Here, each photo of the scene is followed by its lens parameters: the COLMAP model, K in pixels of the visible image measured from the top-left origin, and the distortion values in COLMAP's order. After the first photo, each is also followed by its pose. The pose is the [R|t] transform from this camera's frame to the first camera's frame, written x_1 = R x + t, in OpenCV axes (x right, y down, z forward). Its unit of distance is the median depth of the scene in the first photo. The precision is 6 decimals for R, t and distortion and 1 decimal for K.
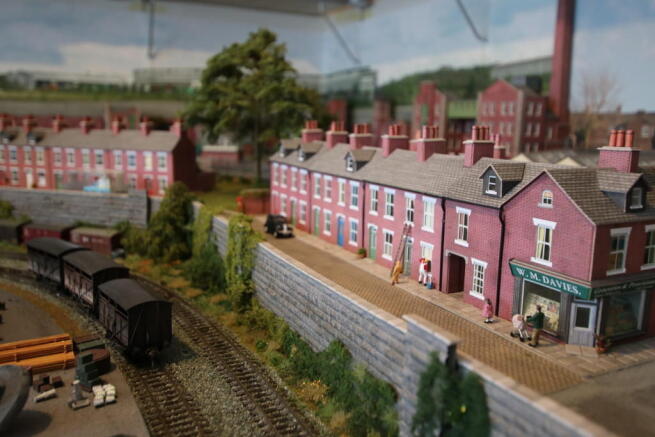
lens RADIAL K [[566.7, 0, 327.1], [0, 566.7, 217.0], [0, 0, 1]] dist [0.006726, 0.011723]
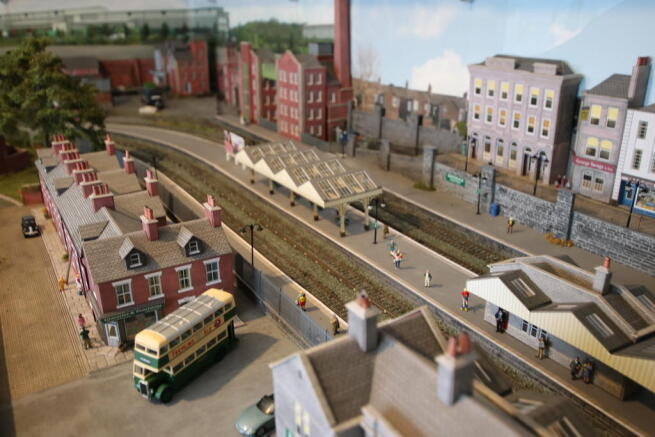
lens RADIAL K [[566.7, 0, 328.2], [0, 566.7, 219.7], [0, 0, 1]] dist [0.006726, 0.011723]
pose [[0.996653, -0.052830, 0.062380, 0.302259], [0.039639, 0.979721, 0.196404, -0.134140], [-0.071491, -0.193274, 0.978537, -0.181849]]
